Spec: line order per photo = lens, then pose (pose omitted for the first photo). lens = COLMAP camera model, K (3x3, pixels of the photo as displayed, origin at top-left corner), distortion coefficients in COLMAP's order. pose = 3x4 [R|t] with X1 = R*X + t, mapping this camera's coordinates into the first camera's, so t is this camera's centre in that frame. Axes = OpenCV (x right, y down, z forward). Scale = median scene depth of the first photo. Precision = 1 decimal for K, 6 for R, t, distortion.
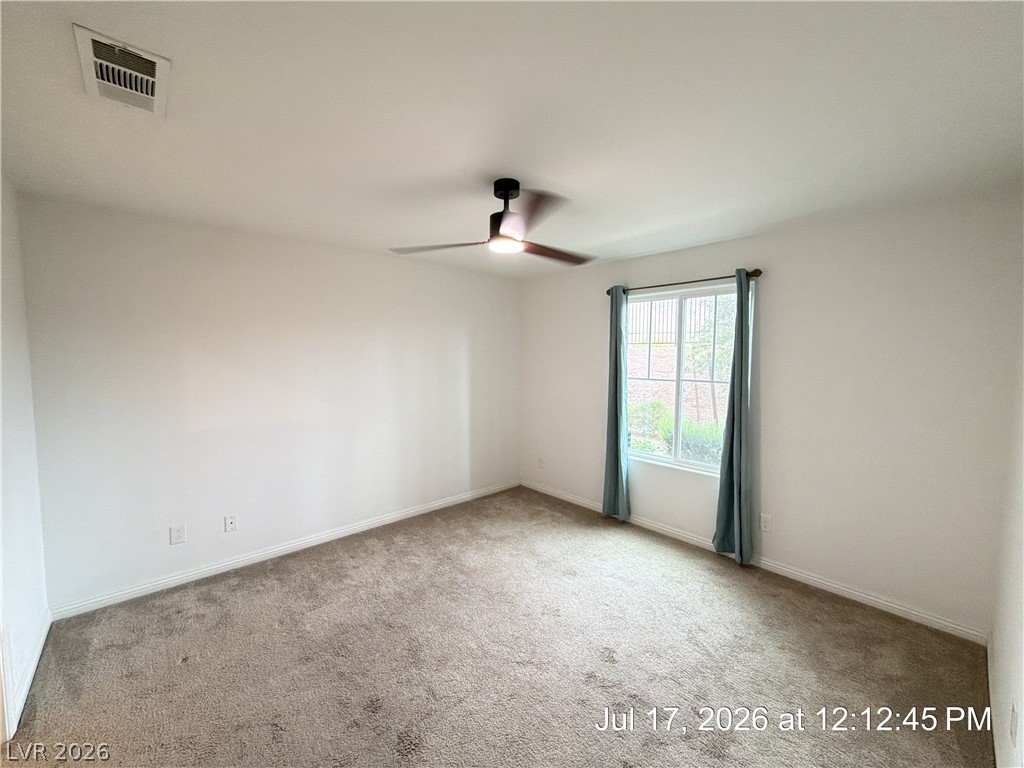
lens RADIAL K [[407.8, 0, 513.1], [0, 407.8, 383.3], [0, 0, 1]] dist [-0.000529, 0.000115]
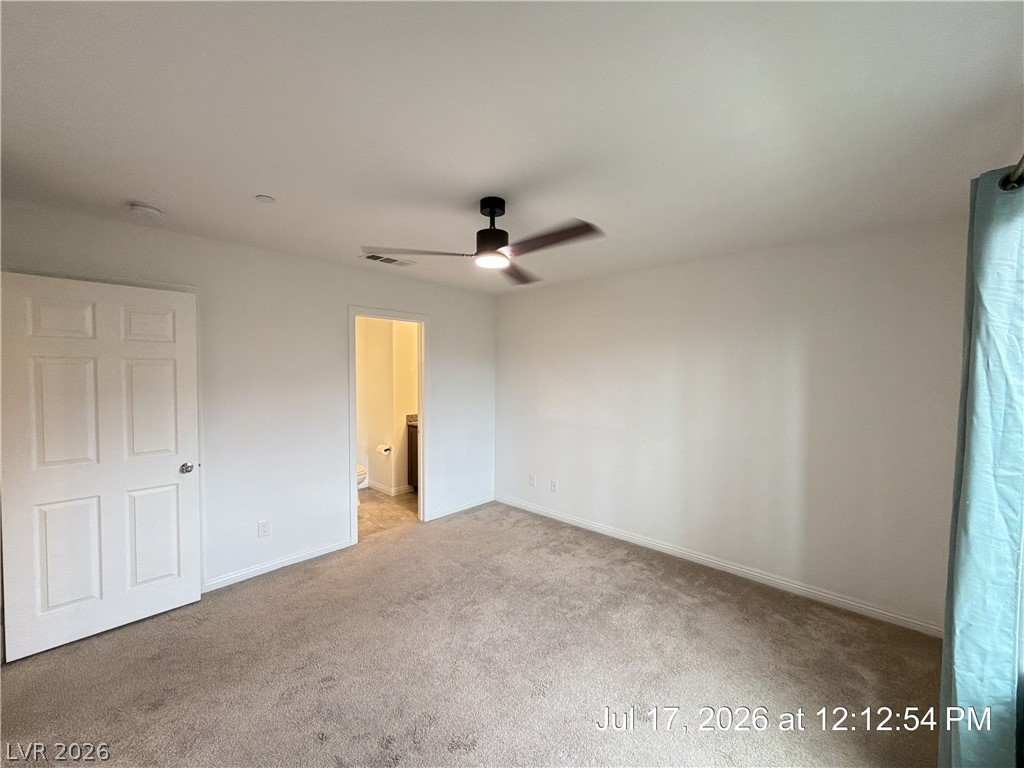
lens RADIAL K [[407.8, 0, 513.1], [0, 407.8, 383.3], [0, 0, 1]] dist [-0.000529, 0.000115]
pose [[0.081815, 0.024578, -0.996344, 0.758860], [-0.071716, 0.997250, 0.018712, -0.039666], [0.994064, 0.069923, 0.083353, 0.734712]]
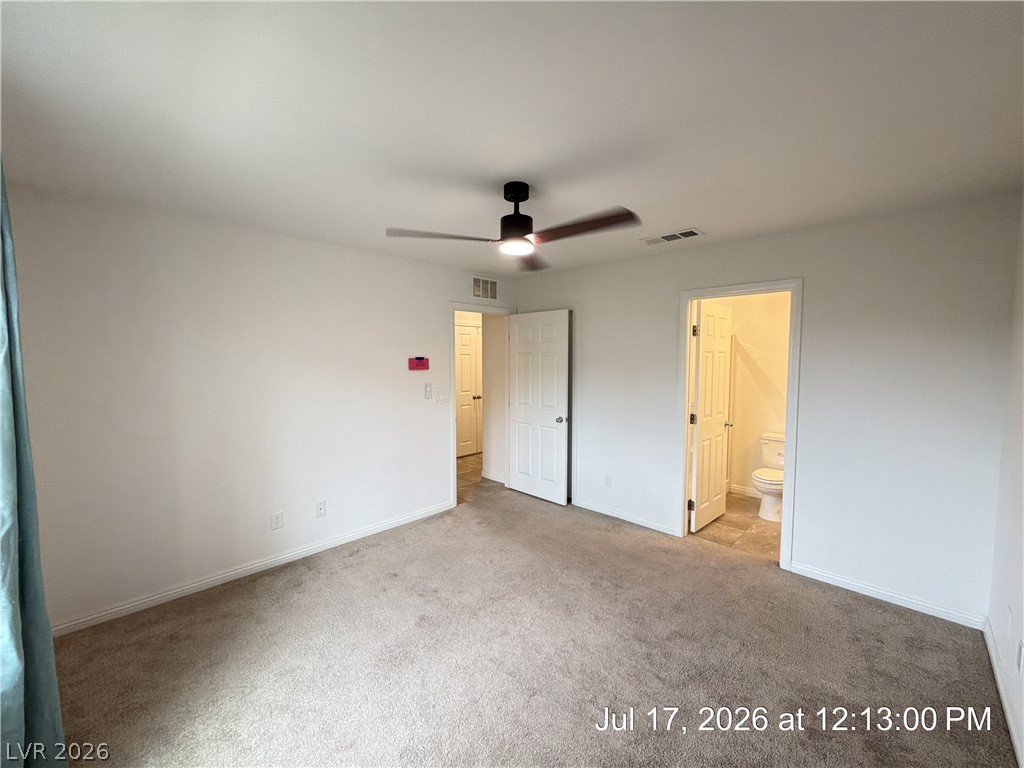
lens RADIAL K [[407.8, 0, 513.1], [0, 407.8, 383.3], [0, 0, 1]] dist [-0.000529, 0.000115]
pose [[-0.998791, -0.001000, -0.049150, 0.031037], [-0.007332, 0.991641, 0.128823, -0.097945], [0.048610, 0.129028, -0.990449, 1.527119]]
